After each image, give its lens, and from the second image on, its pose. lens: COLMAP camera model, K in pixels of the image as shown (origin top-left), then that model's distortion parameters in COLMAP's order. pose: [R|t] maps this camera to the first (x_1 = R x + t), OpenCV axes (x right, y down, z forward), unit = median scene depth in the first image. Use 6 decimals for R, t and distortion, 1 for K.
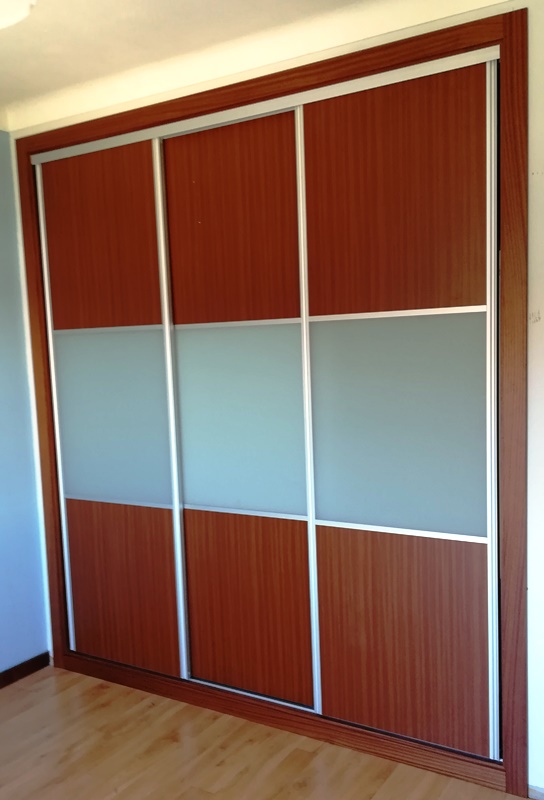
lens RADIAL K [[609.9, 0, 234.0], [0, 609.9, 394.9], [0, 0, 1]] dist [0.061311, -0.007759]
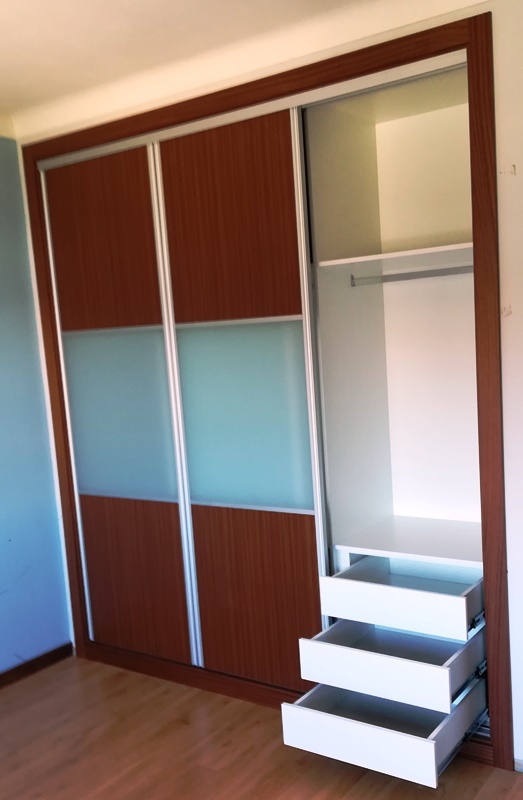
lens RADIAL K [[612.3, 0, 261.5], [0, 612.3, 400.0], [0, 0, 1]] dist [0.050287, 0.006340]
pose [[0.999601, -0.019166, -0.020727, 0.068824], [0.019470, 0.999705, 0.014546, 0.000358], [0.020442, -0.014944, 0.999679, -0.035026]]
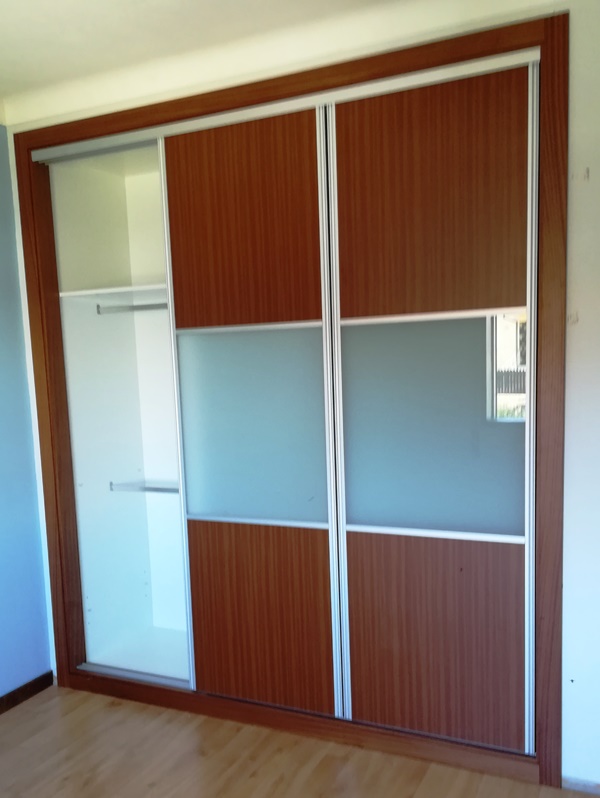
lens RADIAL K [[604.8, 0, 258.2], [0, 604.8, 404.2], [0, 0, 1]] dist [-0.003072, 0.046160]
pose [[0.995140, -0.017097, 0.096972, -0.093723], [0.016560, 0.999843, 0.006340, -0.000403], [-0.097065, -0.004703, 0.995267, 0.047165]]
